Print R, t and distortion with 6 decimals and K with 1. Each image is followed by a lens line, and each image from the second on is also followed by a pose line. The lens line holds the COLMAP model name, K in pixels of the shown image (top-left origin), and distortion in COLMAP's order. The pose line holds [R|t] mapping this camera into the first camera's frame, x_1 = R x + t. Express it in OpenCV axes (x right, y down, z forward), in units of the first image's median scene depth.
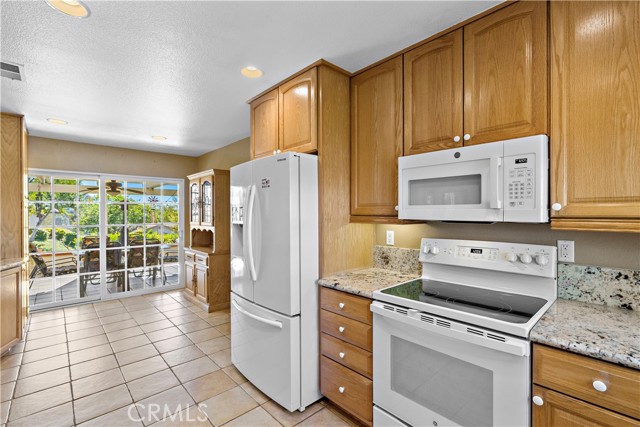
lens RADIAL K [[287.9, 0, 319.8], [0, 287.9, 216.8], [0, 0, 1]] dist [-0.000331, 0.000324]
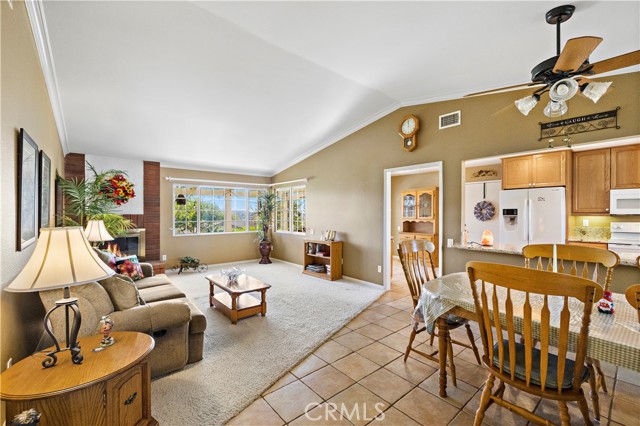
lens RADIAL K [[272.6, 0, 320.1], [0, 272.6, 209.7], [0, 0, 1]] dist [0.001877, -0.000247]
pose [[0.998350, 0.002279, -0.057370, -0.991998], [-0.003544, 0.999752, -0.021967, 0.015742], [0.057306, 0.022134, 0.998111, -0.716958]]
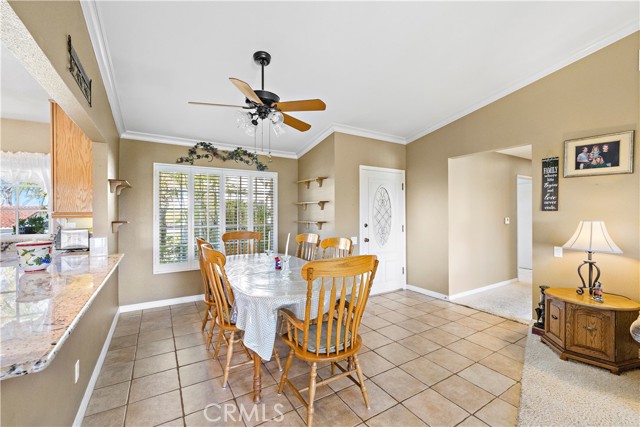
lens RADIAL K [[272.6, 0, 320.1], [0, 272.6, 210.2], [0, 0, 1]] dist [0.001877, -0.000247]
pose [[-0.979391, 0.005796, 0.201892, -0.849105], [0.006692, 0.999971, 0.003756, 0.002685], [-0.201864, 0.005030, -0.979401, 0.401086]]
